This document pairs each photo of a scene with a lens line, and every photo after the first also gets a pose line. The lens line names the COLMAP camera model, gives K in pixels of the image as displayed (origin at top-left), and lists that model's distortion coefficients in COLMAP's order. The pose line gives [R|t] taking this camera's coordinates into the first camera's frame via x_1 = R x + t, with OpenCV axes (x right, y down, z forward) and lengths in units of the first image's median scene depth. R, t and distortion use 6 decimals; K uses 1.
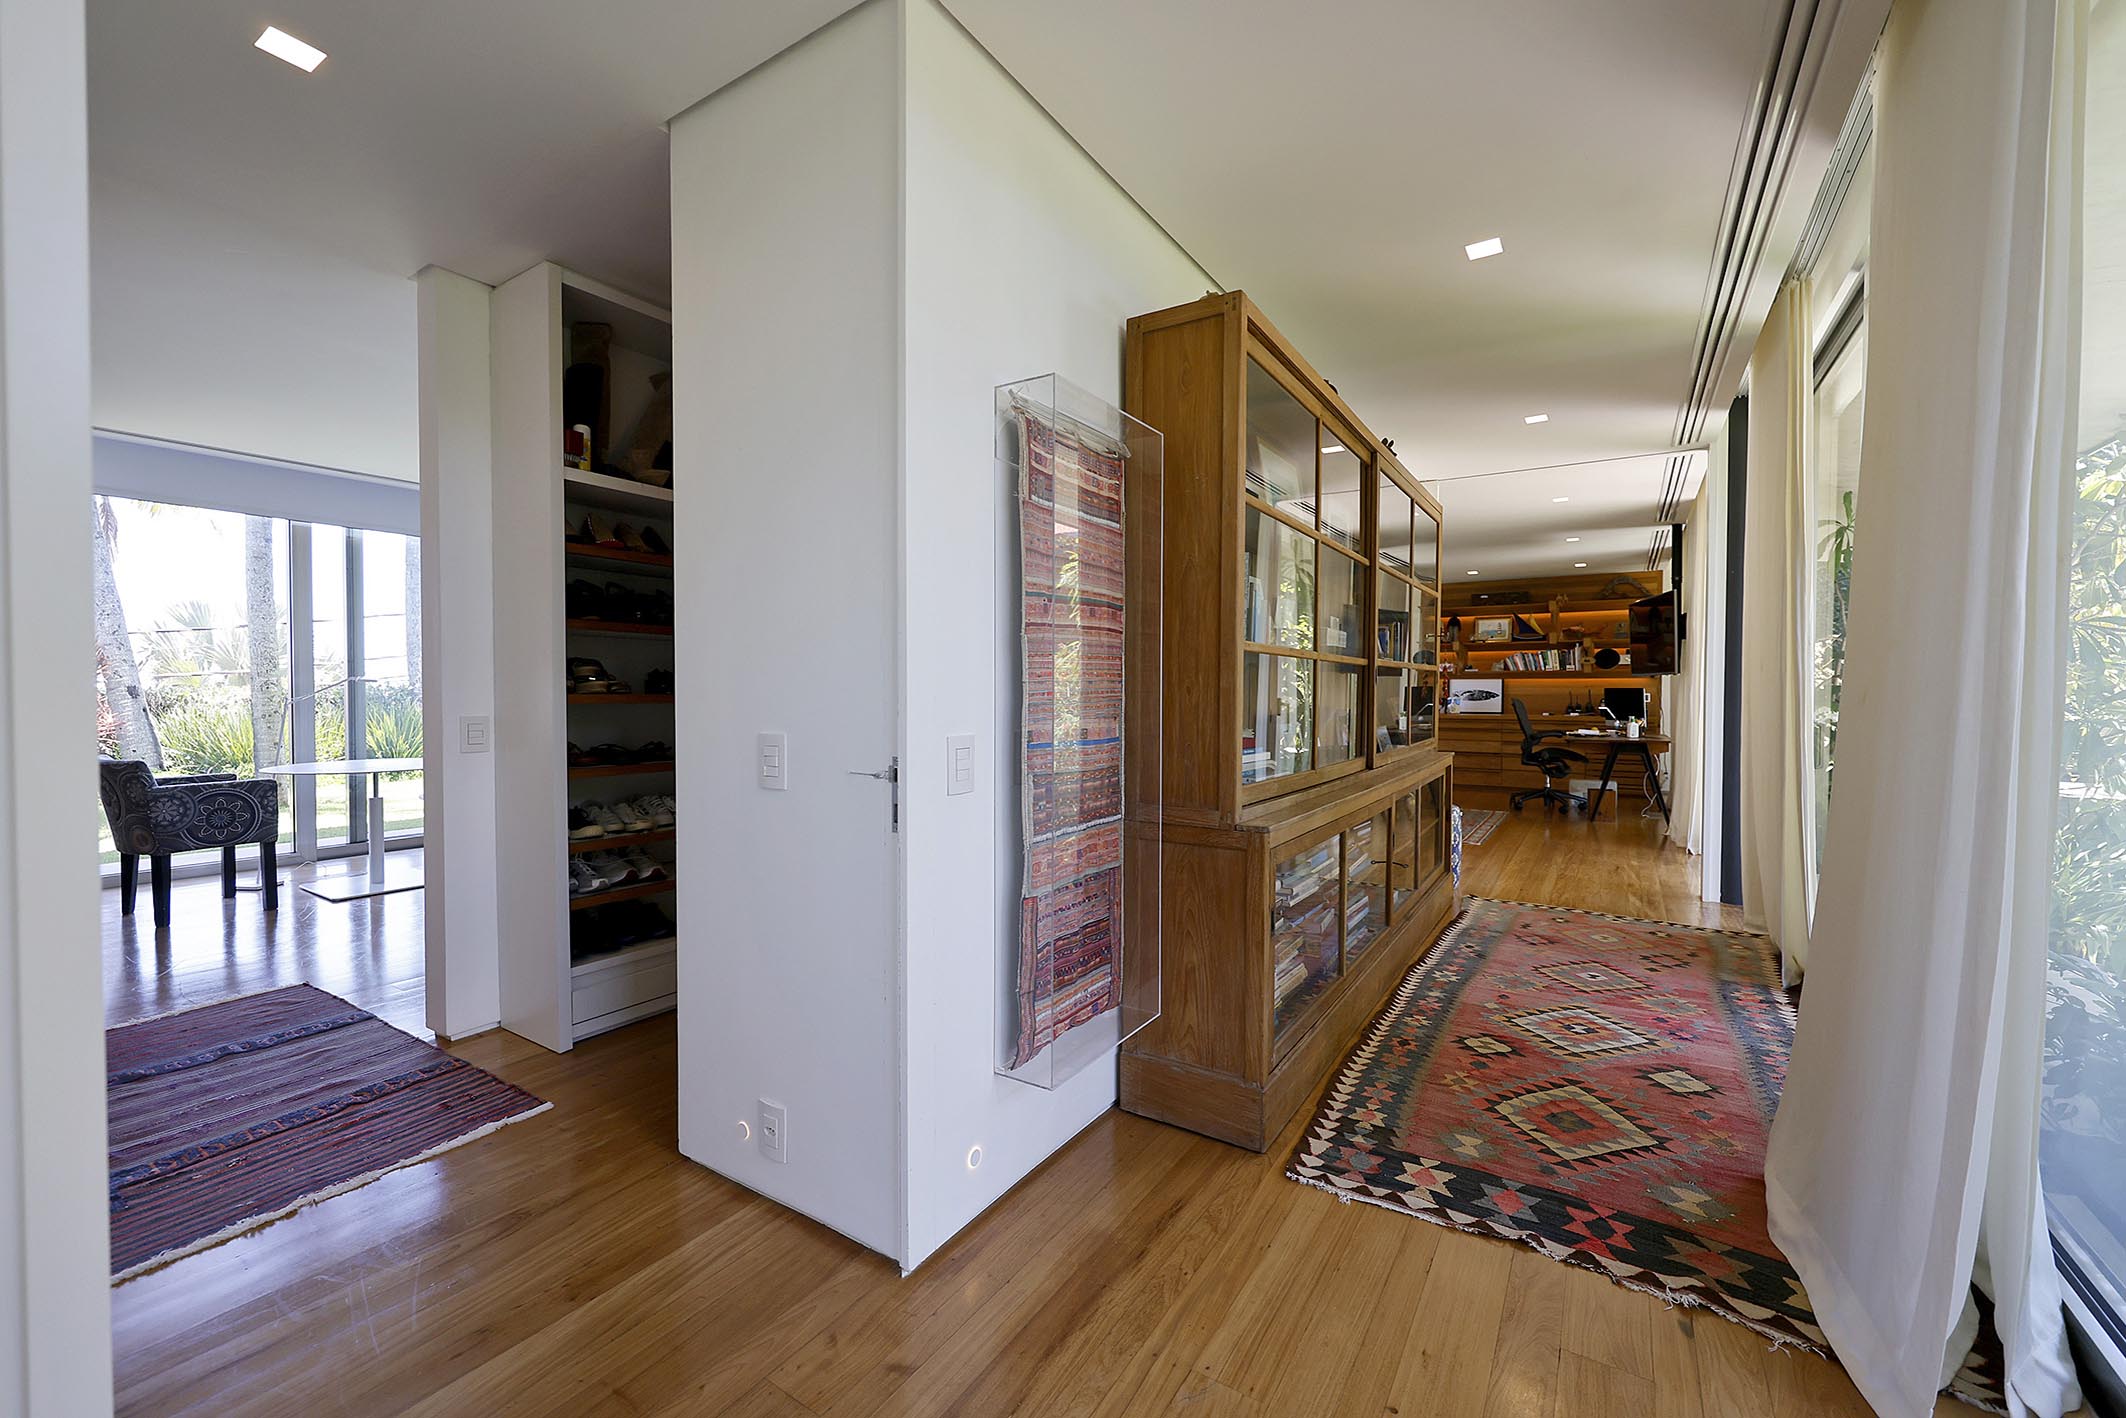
lens RADIAL K [[850.2, 0, 1062.7], [0, 850.2, 708.8], [0, 0, 1]] dist [-0.000627, 0.000233]
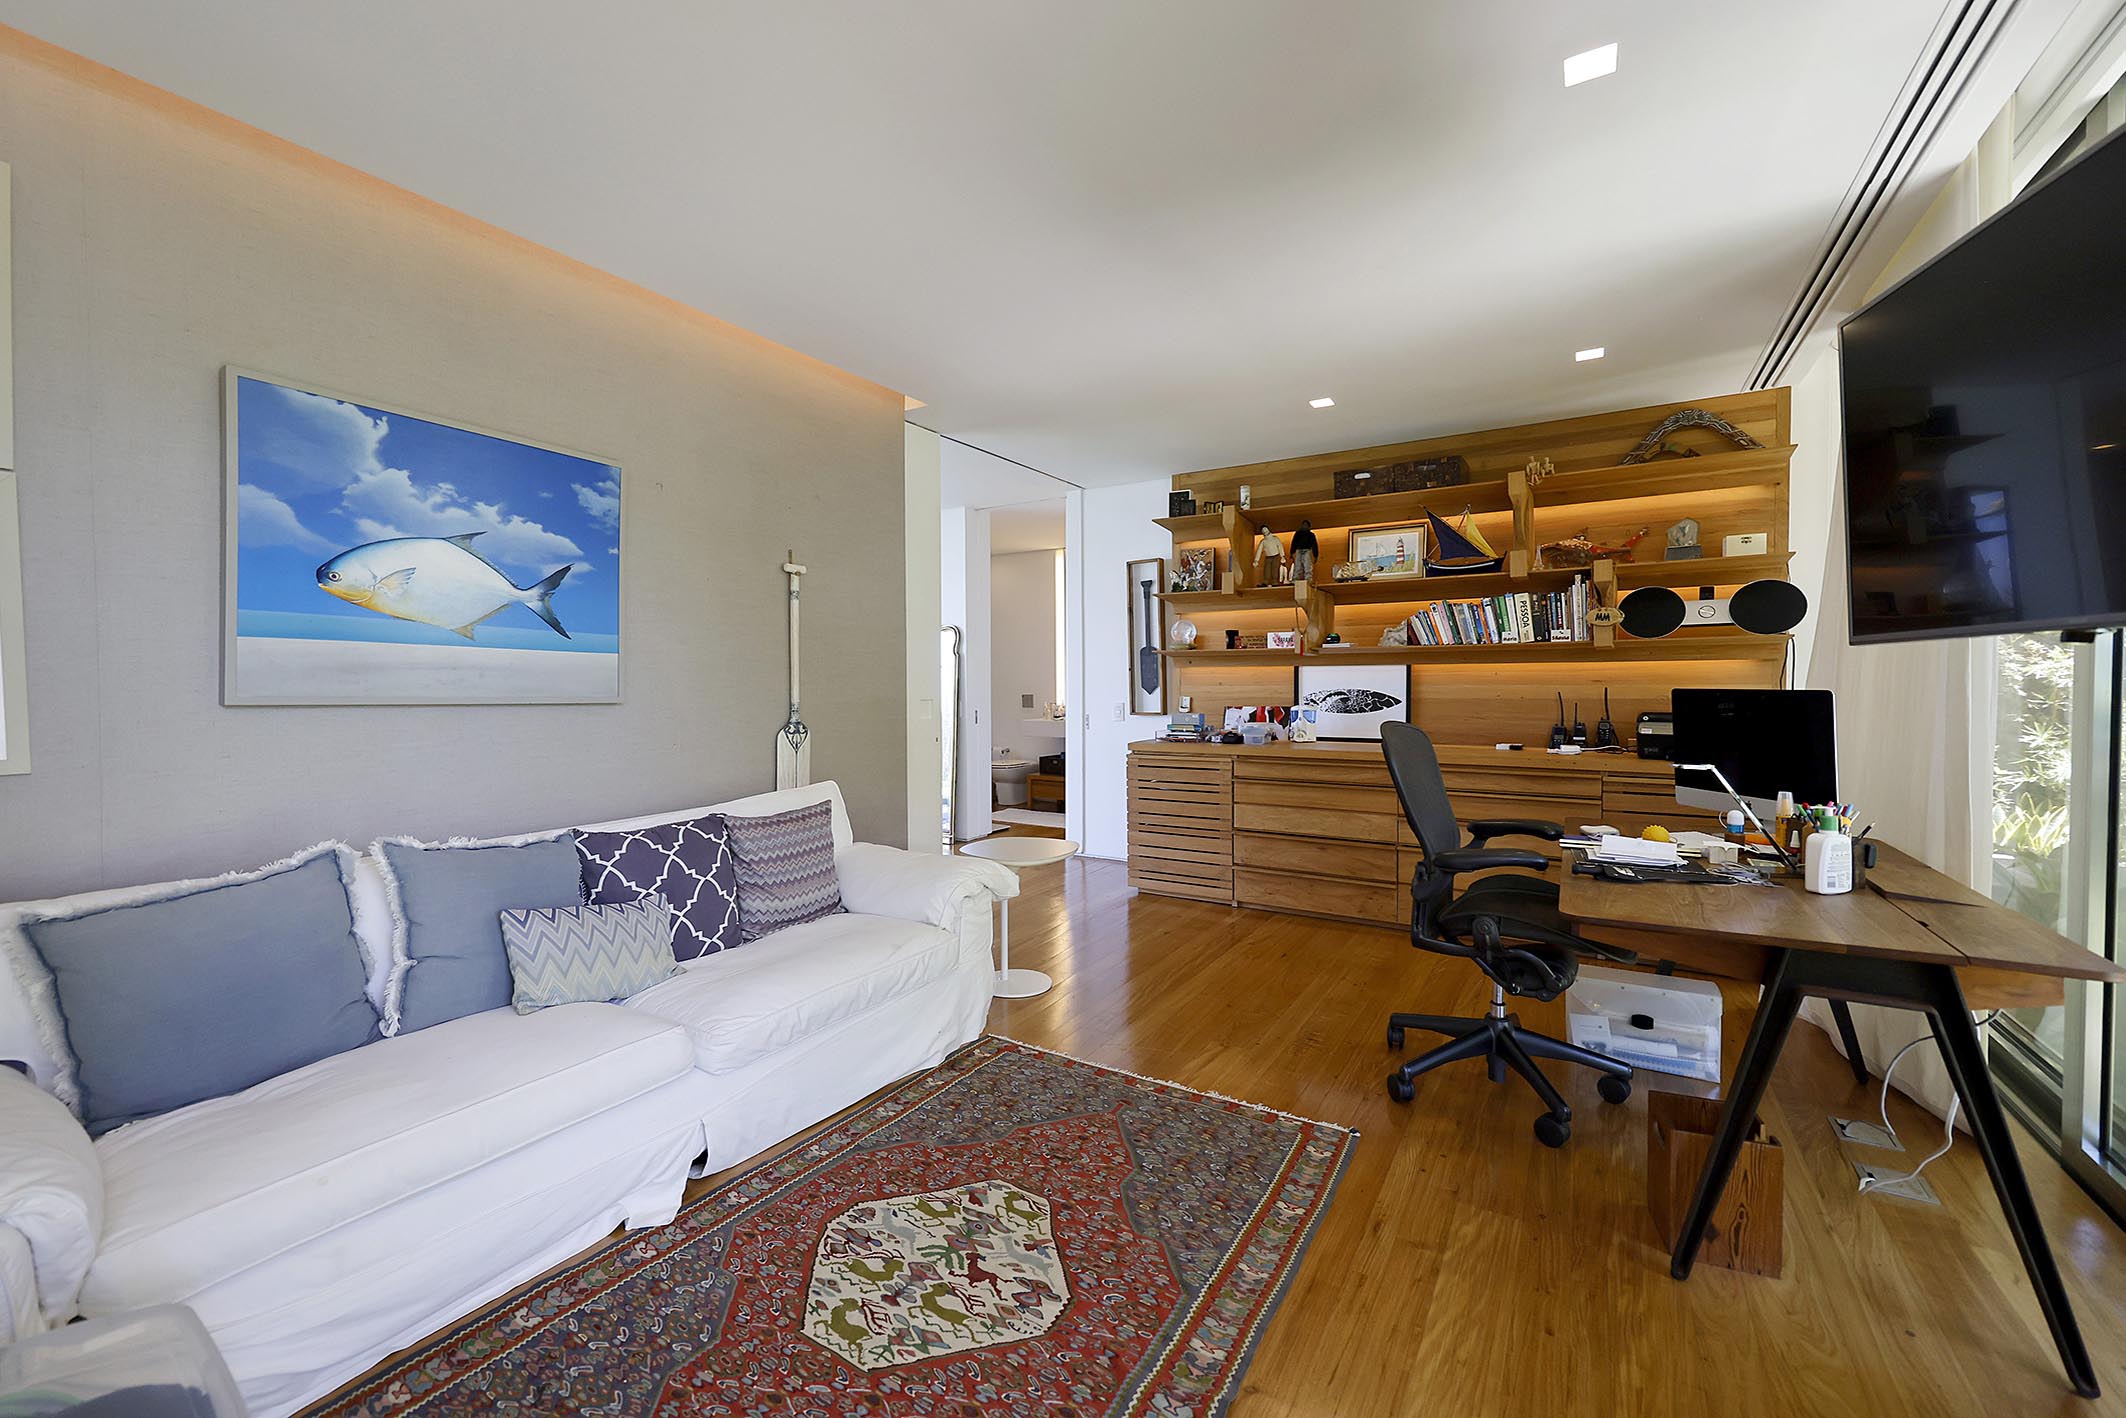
lens RADIAL K [[850.2, 0, 1056.8], [0, 850.2, 699.8], [0, 0, 1]] dist [-0.000627, 0.000233]
pose [[0.999843, -0.006289, 0.016540, 0.335964], [0.006276, 0.999980, 0.000816, -0.018772], [-0.016545, -0.000712, 0.999863, 0.574616]]
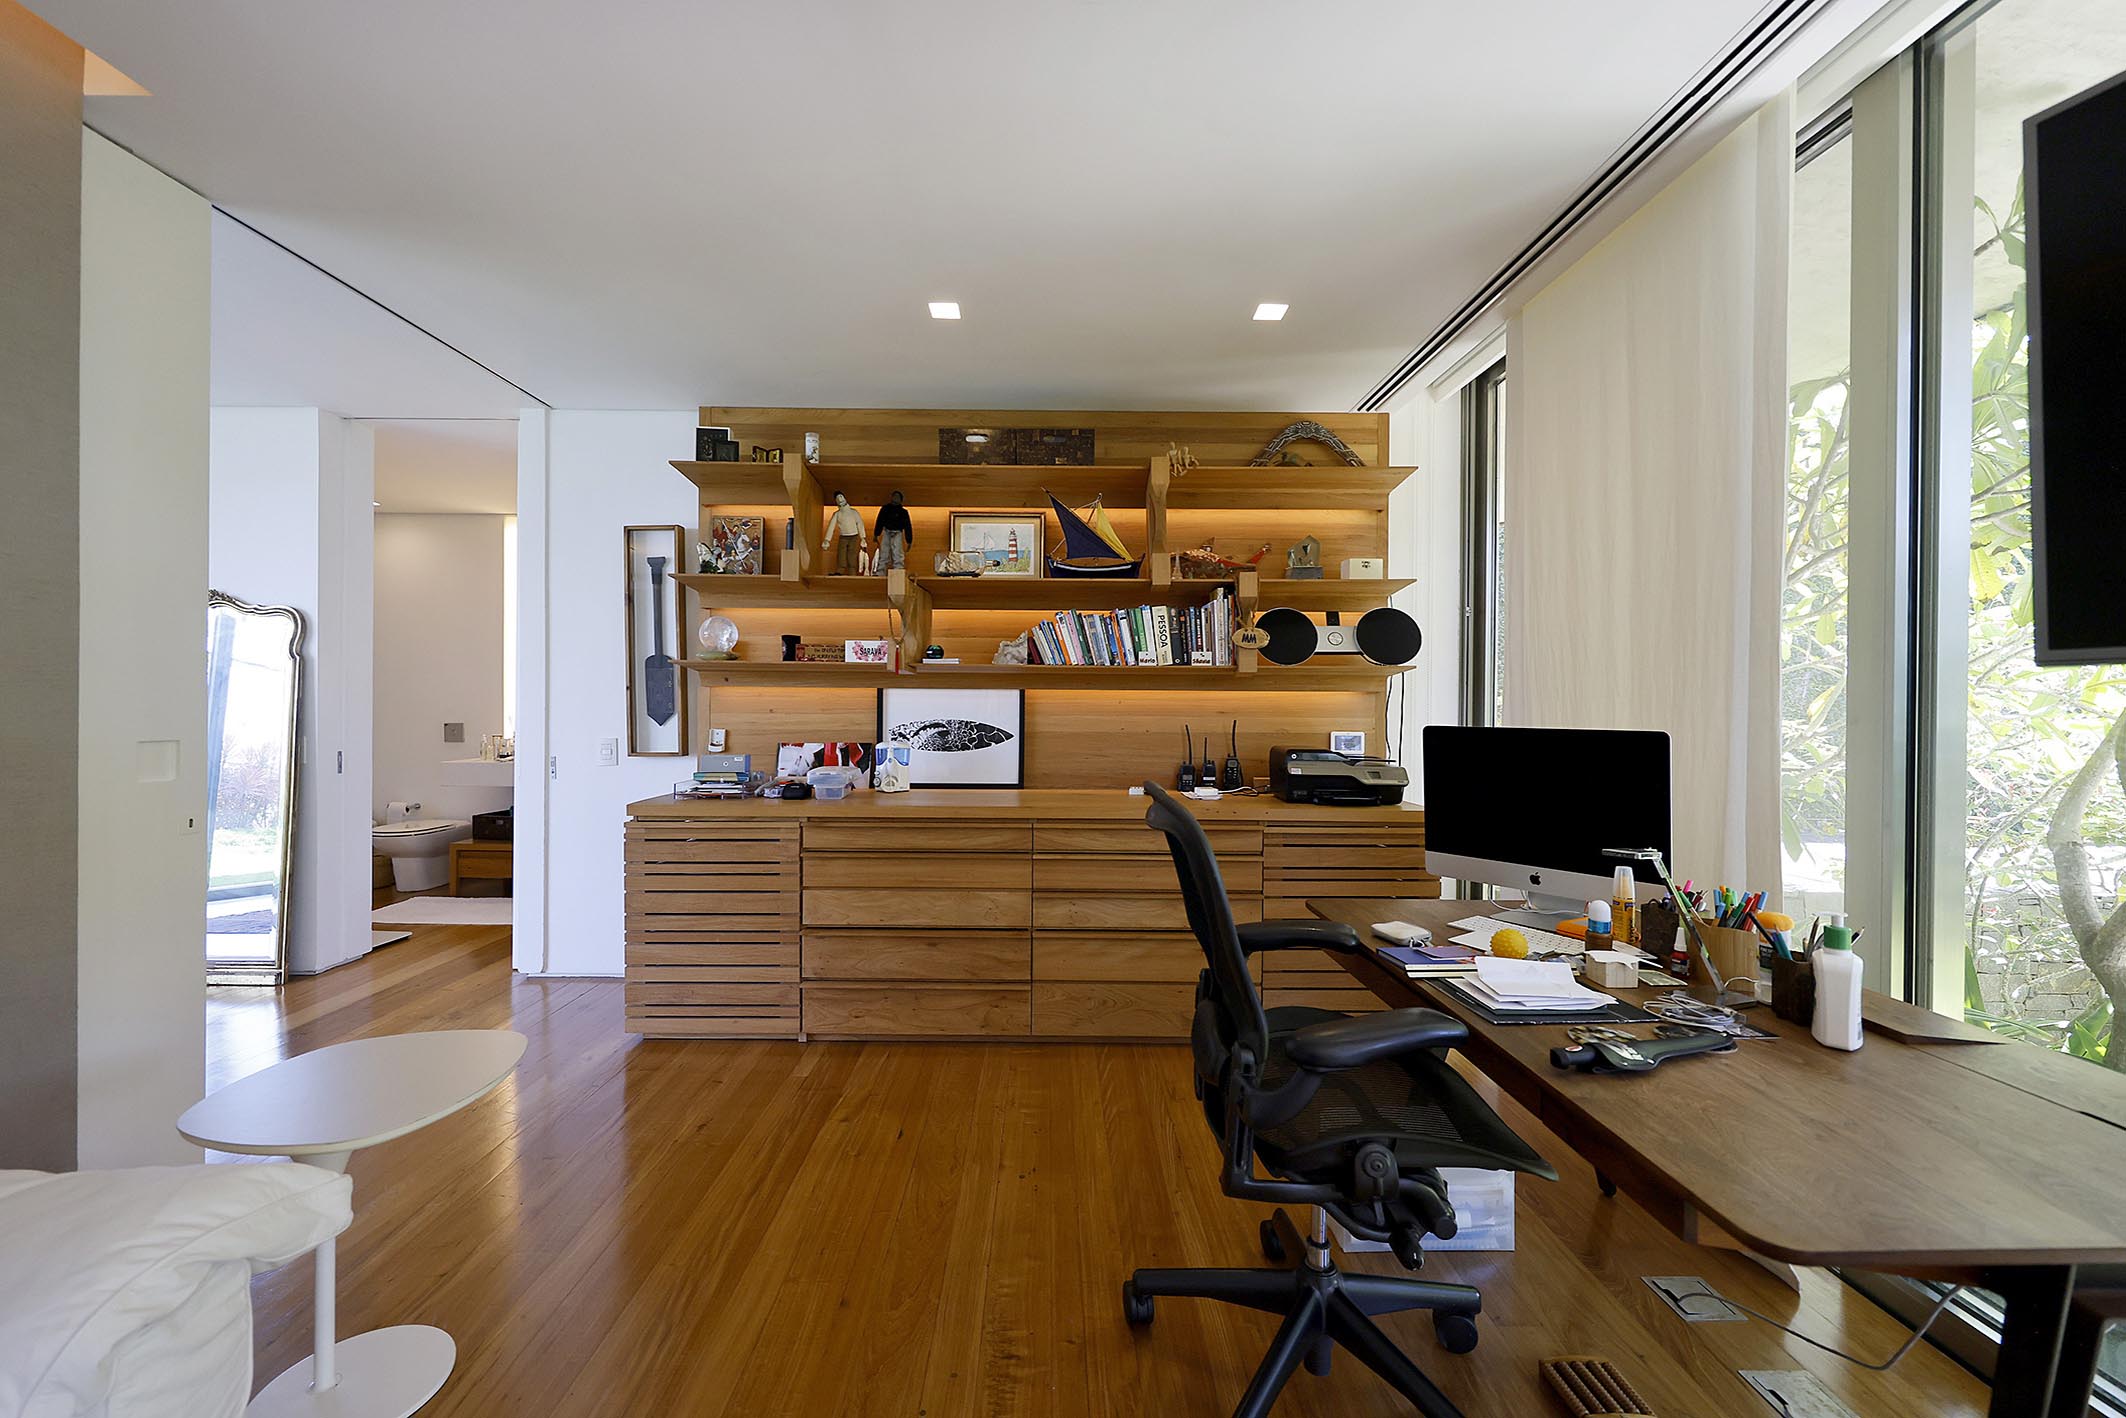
lens RADIAL K [[850.2, 0, 1053.6], [0, 850.2, 713.0], [0, 0, 1]] dist [-0.000627, 0.000233]
pose [[0.836064, 0.001299, 0.548630, 0.344990], [0.004731, 0.999943, -0.009577, -0.022584], [-0.548612, 0.010602, 0.836010, 0.718467]]
